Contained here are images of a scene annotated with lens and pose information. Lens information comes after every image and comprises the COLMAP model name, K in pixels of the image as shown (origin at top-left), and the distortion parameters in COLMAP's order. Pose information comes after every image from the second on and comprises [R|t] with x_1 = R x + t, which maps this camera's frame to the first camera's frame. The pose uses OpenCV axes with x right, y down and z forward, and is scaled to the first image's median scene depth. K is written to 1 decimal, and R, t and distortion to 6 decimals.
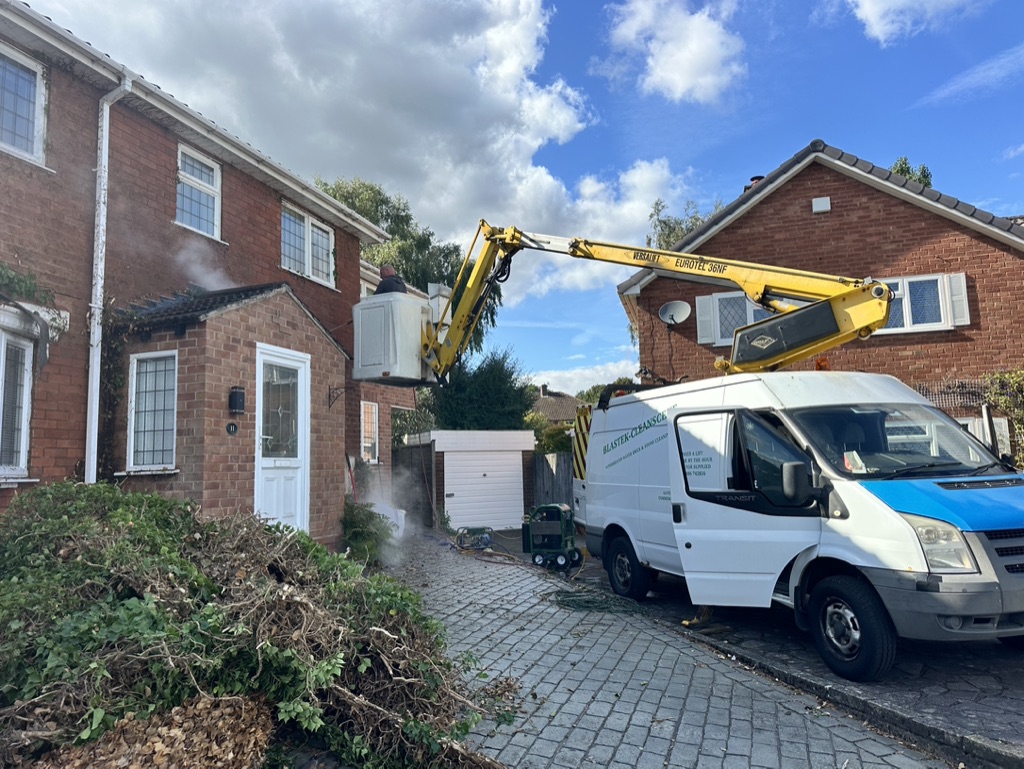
lens RADIAL K [[714.5, 0, 512.0], [0, 714.5, 384.5], [0, 0, 1]] dist [0.057861, -0.000400]
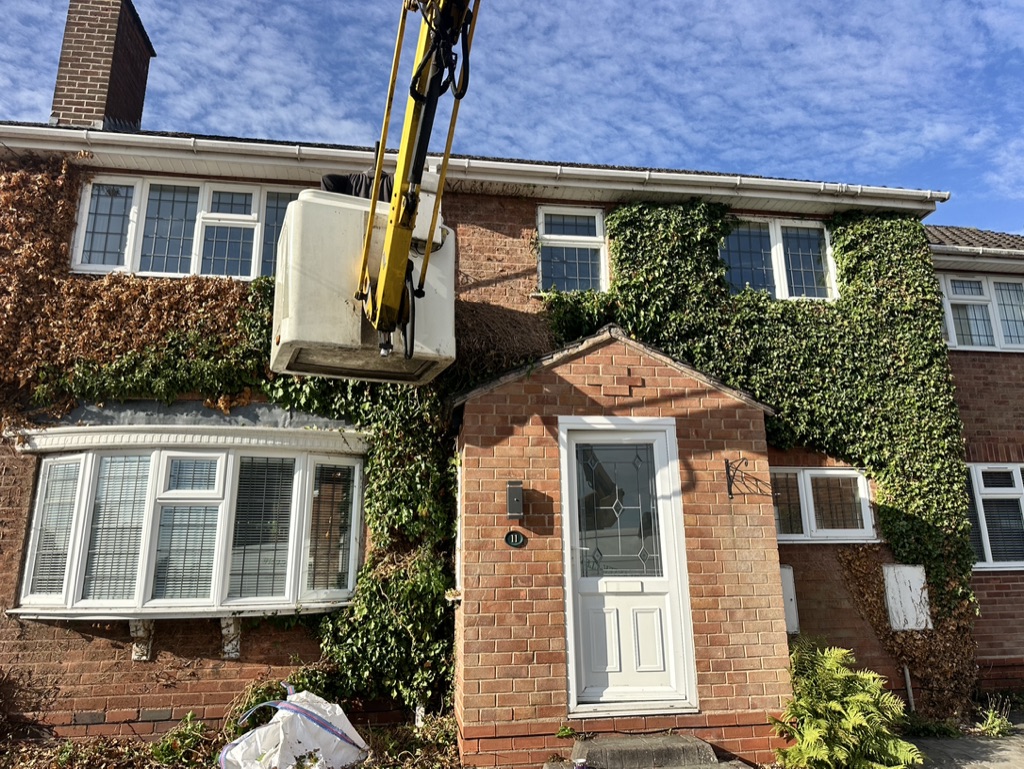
lens RADIAL K [[714.5, 0, 512.0], [0, 714.5, 384.5], [0, 0, 1]] dist [0.057861, -0.000400]
pose [[0.465125, -0.205080, -0.861162, 0.241554], [0.110421, 0.978639, -0.173416, 0.028696], [0.878331, -0.014430, 0.477835, 0.570171]]
